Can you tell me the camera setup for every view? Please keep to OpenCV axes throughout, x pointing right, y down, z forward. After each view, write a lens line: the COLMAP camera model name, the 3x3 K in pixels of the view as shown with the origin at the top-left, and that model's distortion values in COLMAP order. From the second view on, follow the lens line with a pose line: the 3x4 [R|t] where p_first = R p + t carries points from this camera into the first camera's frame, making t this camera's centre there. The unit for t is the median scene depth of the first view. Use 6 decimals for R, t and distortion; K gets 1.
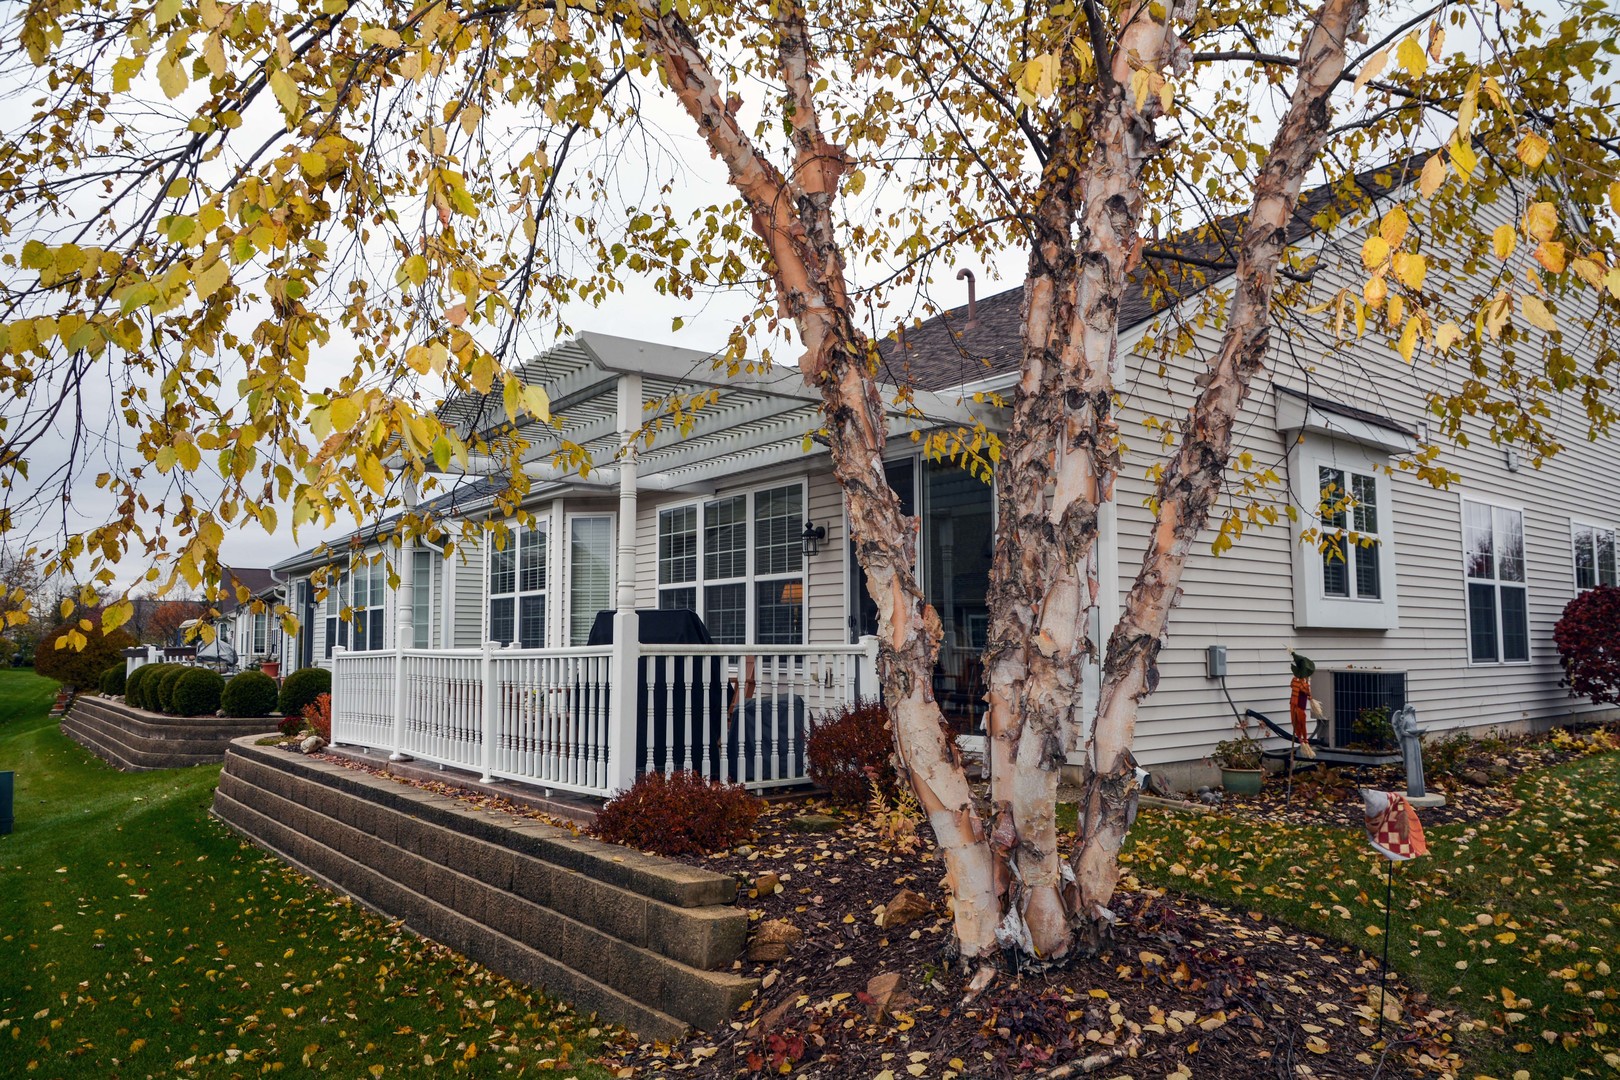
lens RADIAL K [[1099.3, 0, 809.2], [0, 1099.3, 547.0], [0, 0, 1]] dist [-0.036443, 0.009705]
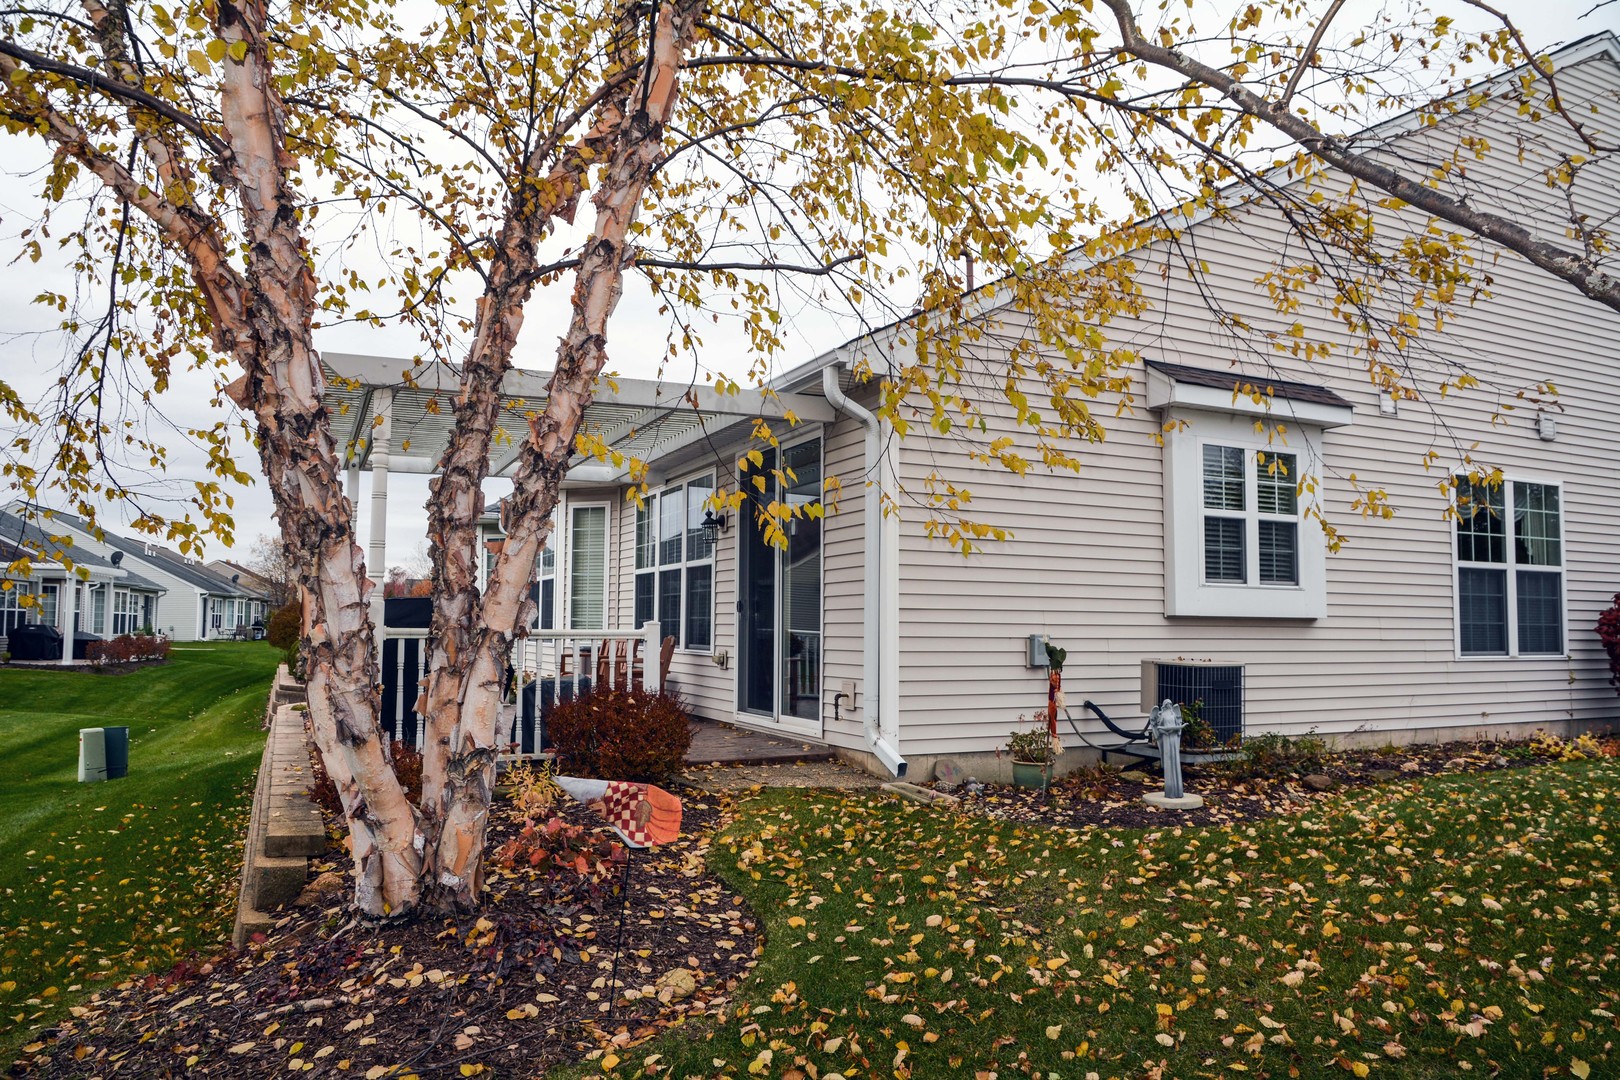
lens RADIAL K [[1099.3, 0, 810.4], [0, 1099.3, 542.3], [0, 0, 1]] dist [-0.036443, 0.009705]
pose [[0.975161, -0.007223, -0.221381, 0.349959], [0.010407, 0.999858, 0.013219, -0.006025], [0.221254, -0.015194, 0.975098, 0.006307]]
